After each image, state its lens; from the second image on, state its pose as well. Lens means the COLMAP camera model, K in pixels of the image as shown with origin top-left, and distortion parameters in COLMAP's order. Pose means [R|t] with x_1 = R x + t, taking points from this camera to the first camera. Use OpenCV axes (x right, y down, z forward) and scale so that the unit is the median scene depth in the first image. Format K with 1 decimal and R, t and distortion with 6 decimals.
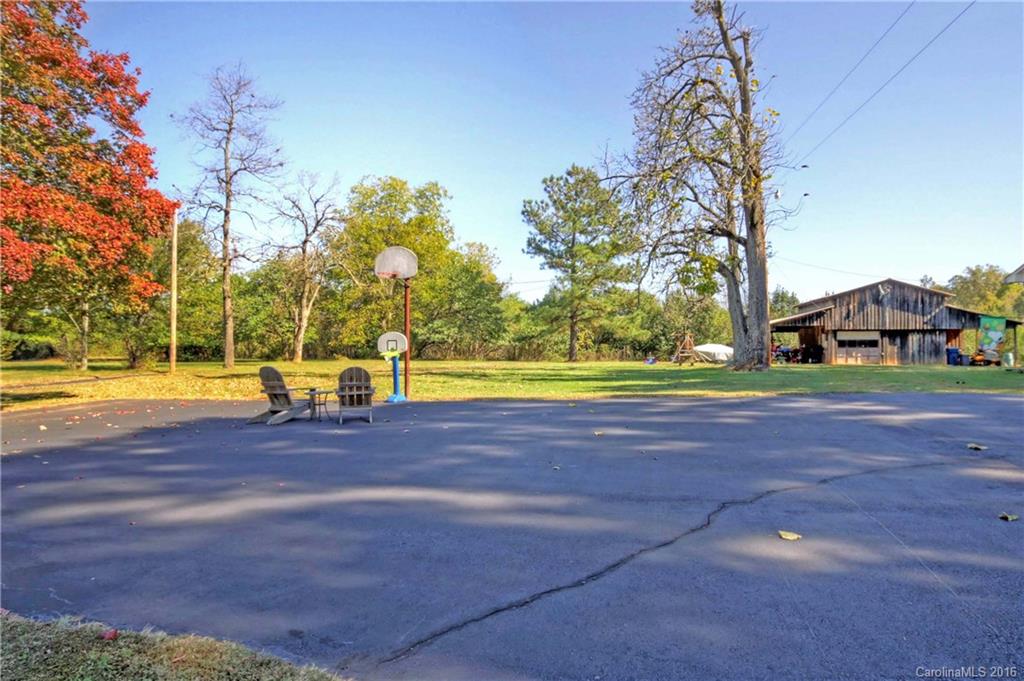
lens RADIAL K [[595.7, 0, 511.9], [0, 595.7, 338.1], [0, 0, 1]] dist [0.007644, 0.000677]
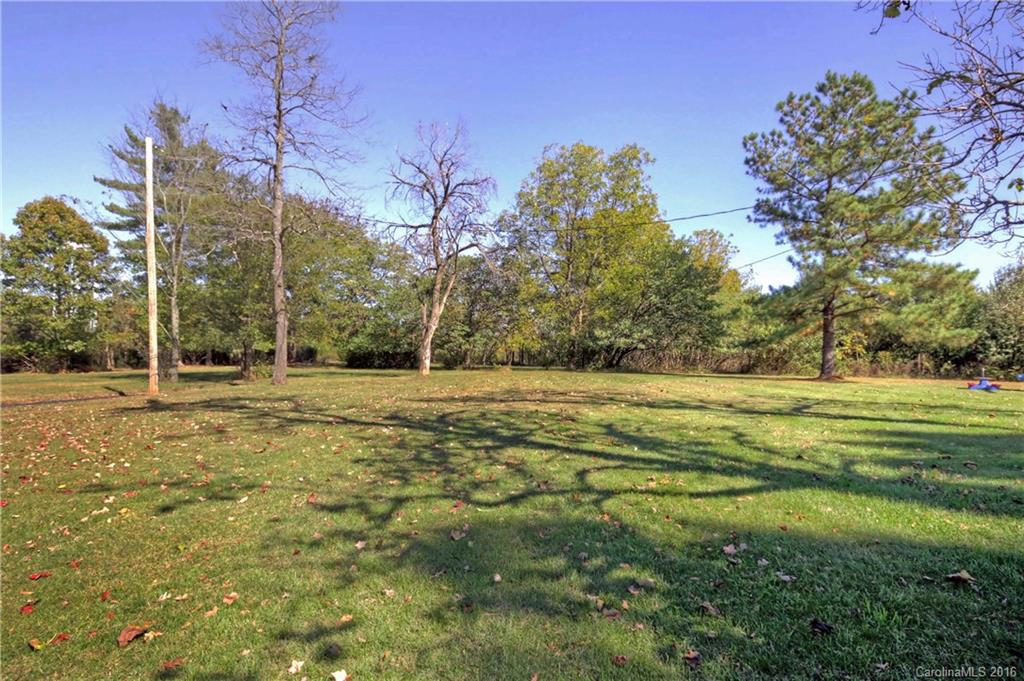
lens RADIAL K [[619.9, 0, 513.4], [0, 619.9, 341.9], [0, 0, 1]] dist [0.026420, 0.002438]
pose [[0.927980, -0.001671, -0.372626, 0.037783], [0.000539, 0.999995, -0.003141, 0.000934], [0.372629, 0.002714, 0.927976, 0.237534]]
